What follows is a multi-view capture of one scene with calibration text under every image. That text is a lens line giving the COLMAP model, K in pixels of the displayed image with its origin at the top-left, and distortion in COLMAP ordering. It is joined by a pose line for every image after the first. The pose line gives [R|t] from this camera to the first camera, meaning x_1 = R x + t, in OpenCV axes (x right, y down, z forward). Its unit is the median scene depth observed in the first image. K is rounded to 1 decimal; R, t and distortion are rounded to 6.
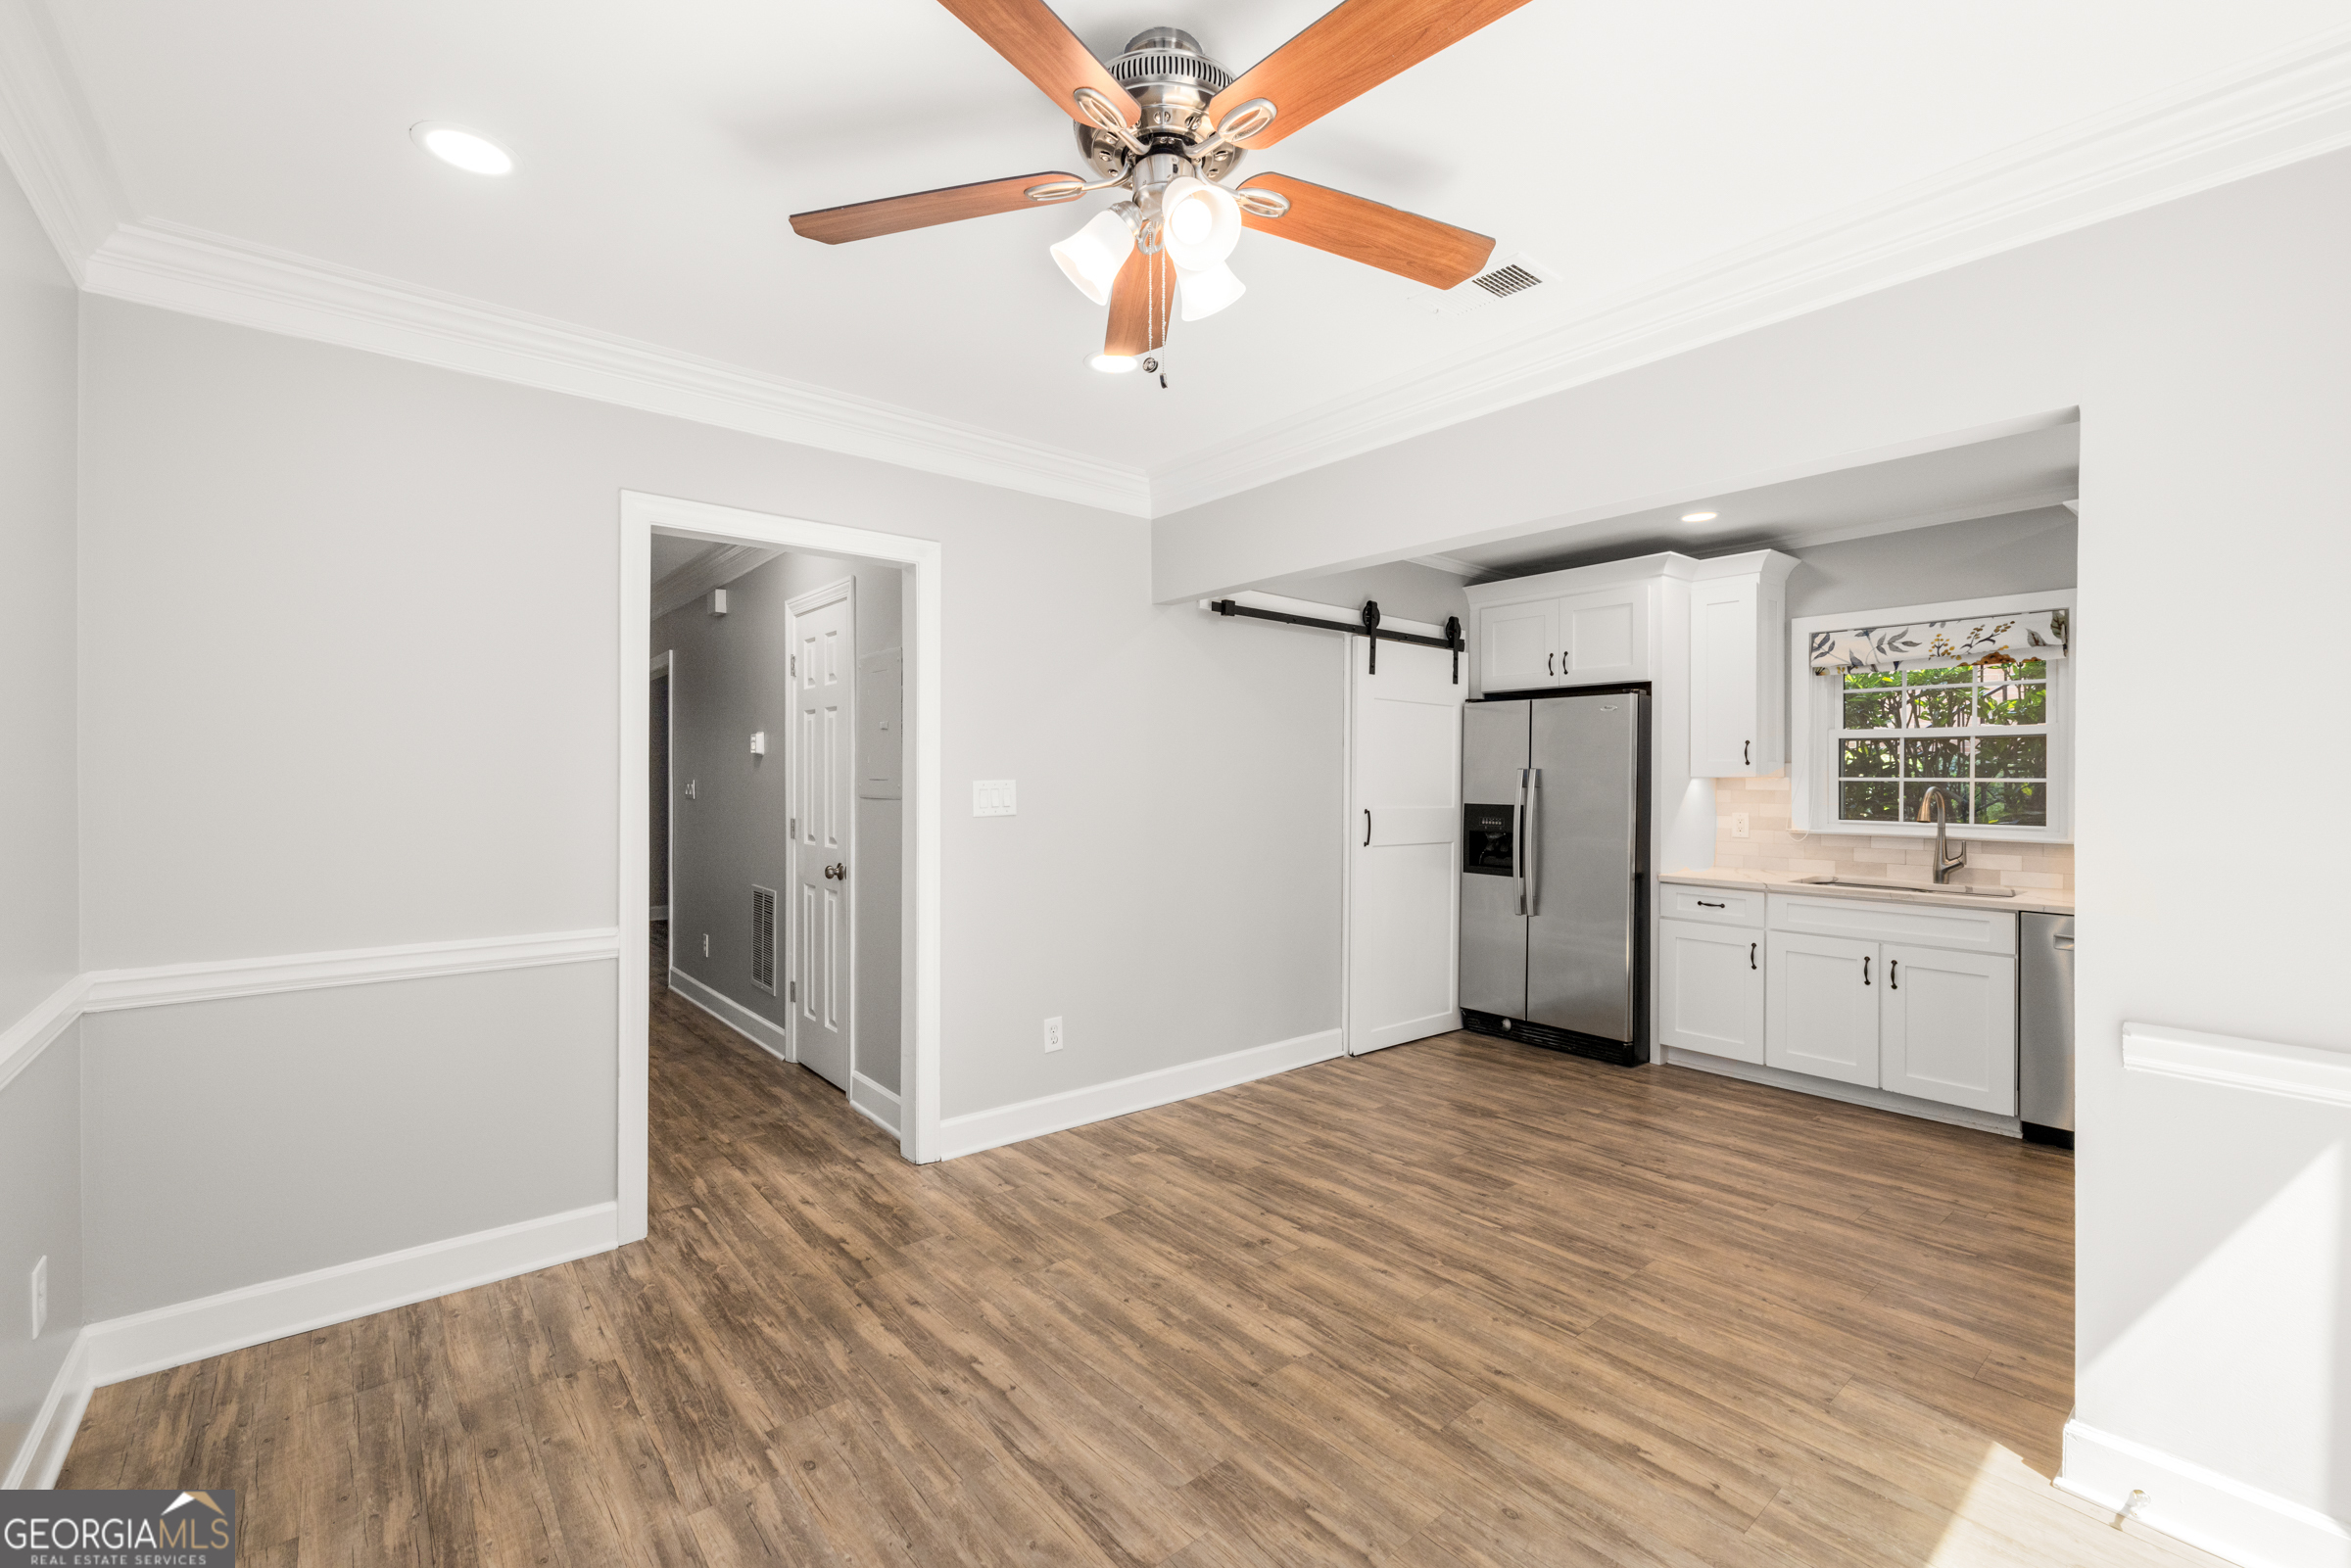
lens RADIAL K [[987.3, 0, 1172.1], [0, 987.3, 777.3], [0, 0, 1]] dist [-0.000467, -0.000096]
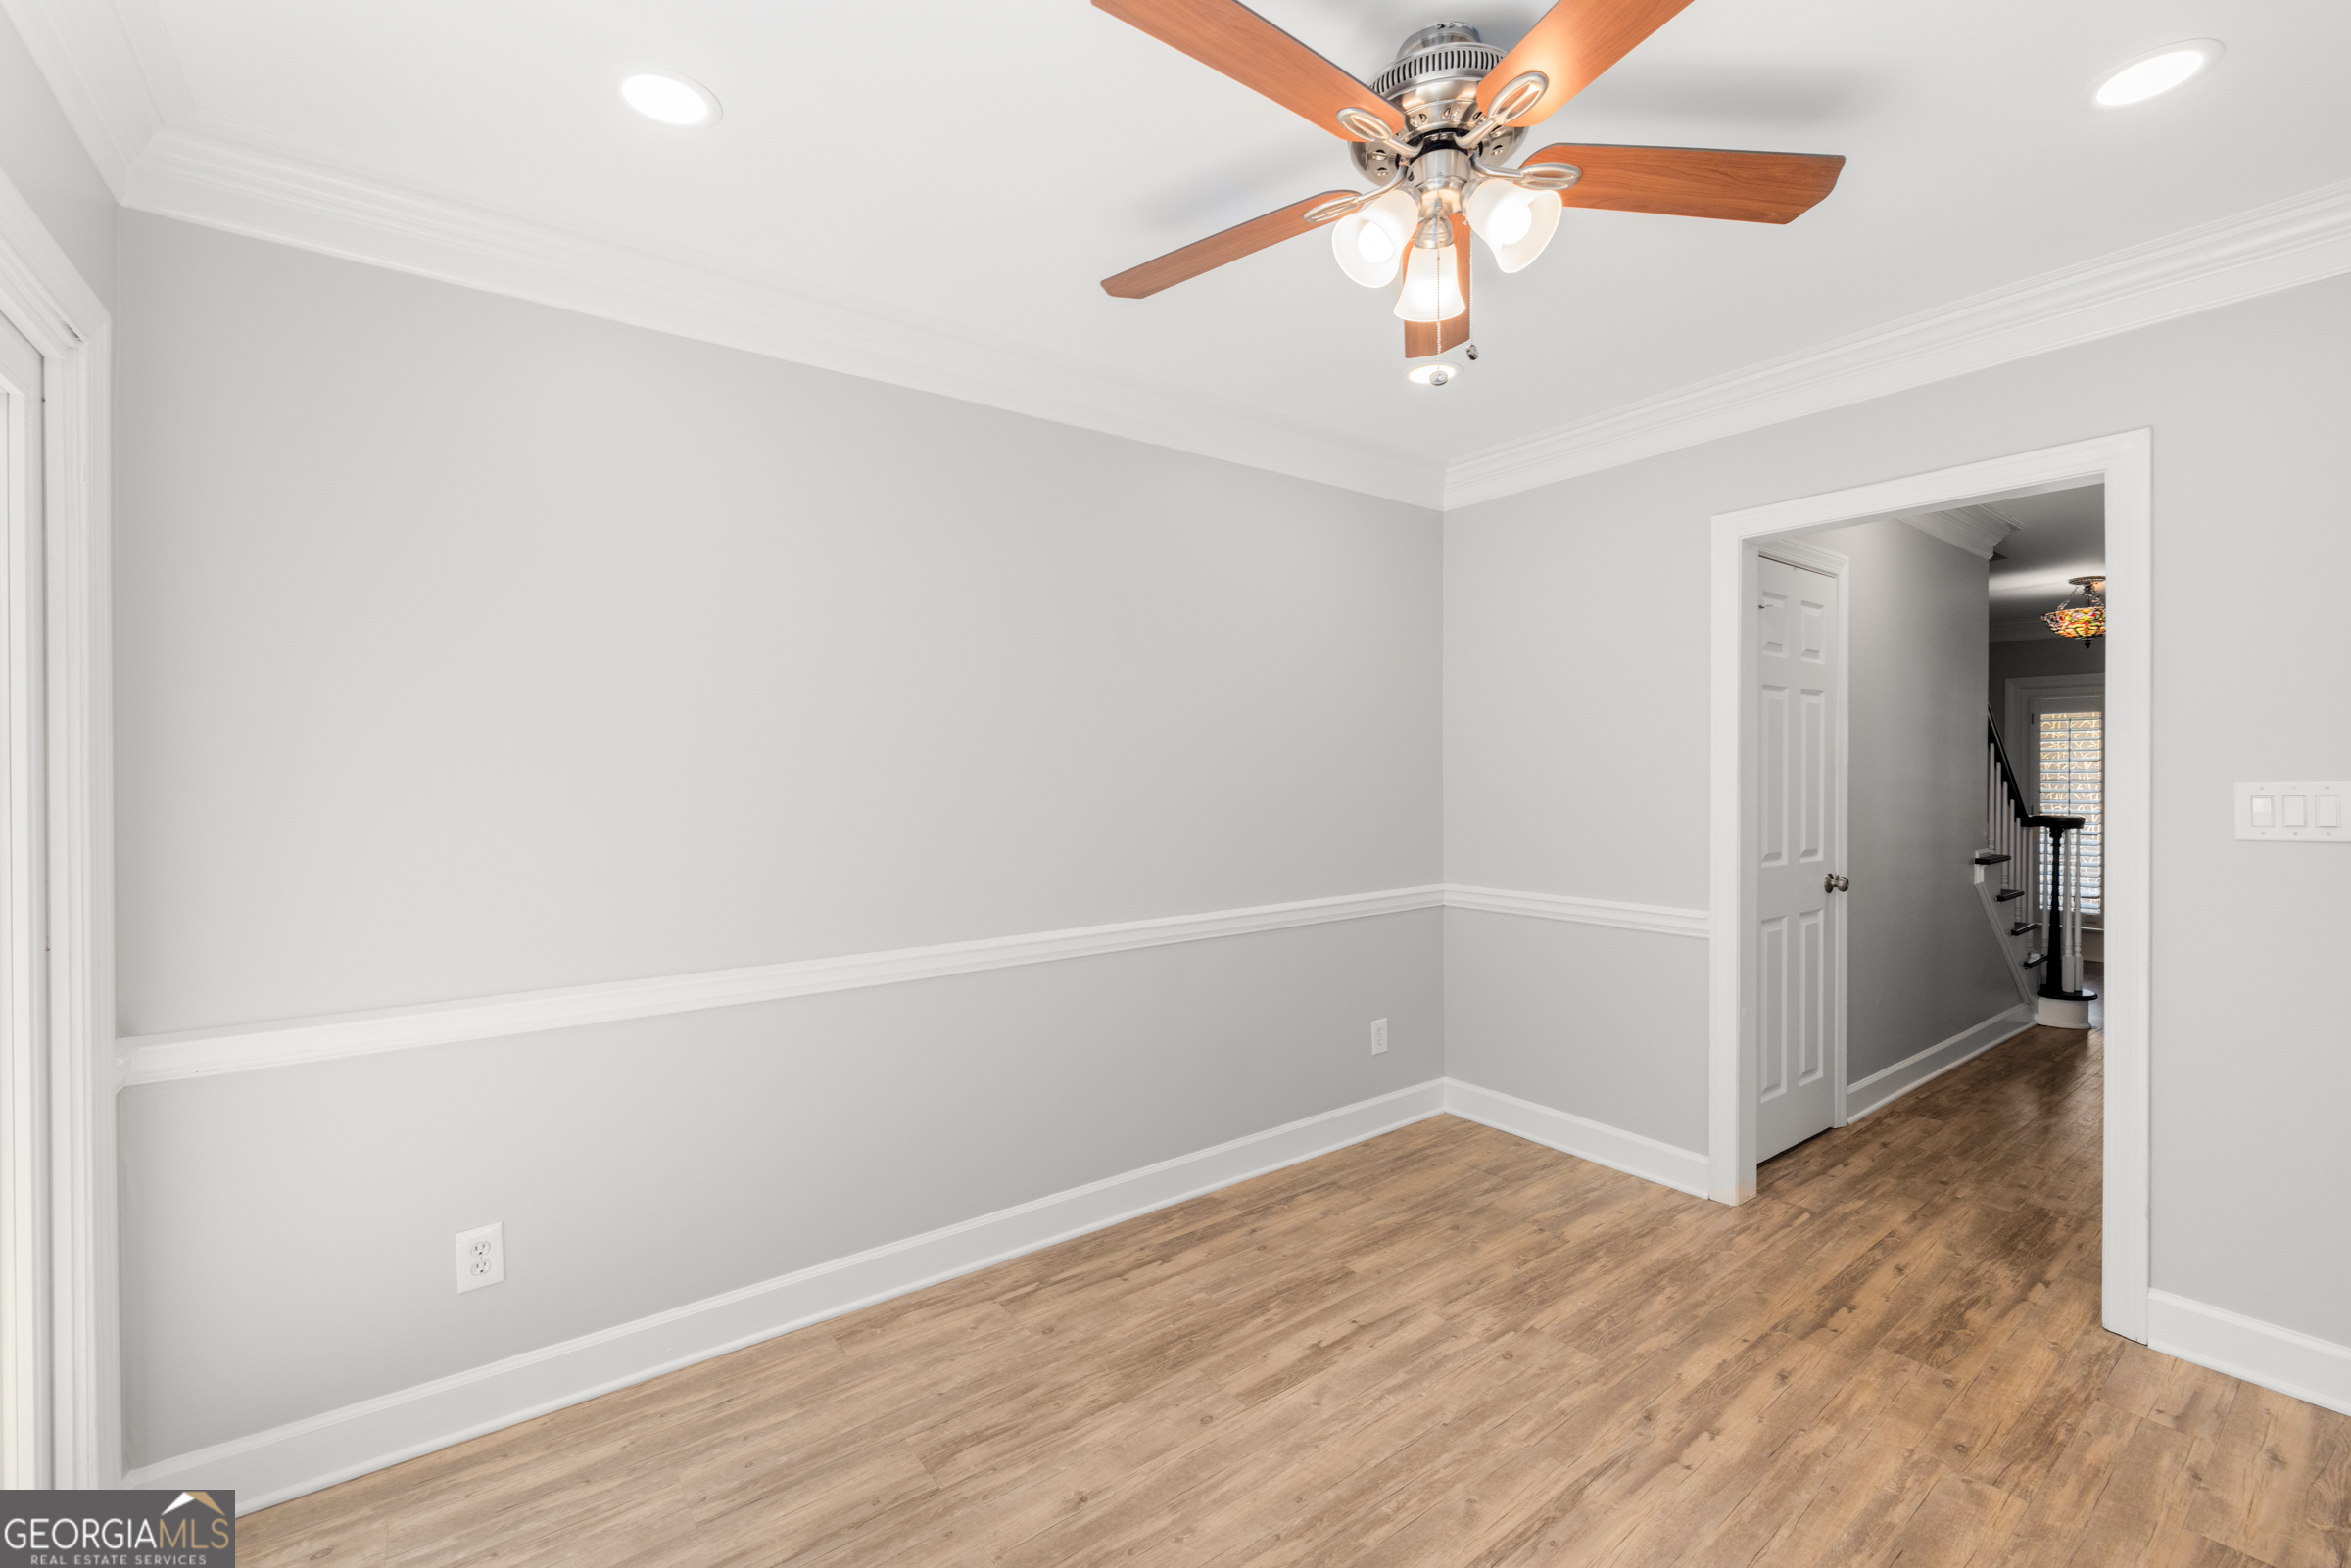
lens RADIAL K [[987.3, 0, 1172.1], [0, 987.3, 777.3], [0, 0, 1]] dist [-0.000467, -0.000096]
pose [[-0.050981, 0.001469, -0.998699, 0.522415], [-0.001226, 0.999998, 0.001534, 0.000936], [0.998699, 0.001303, -0.050980, 0.411522]]
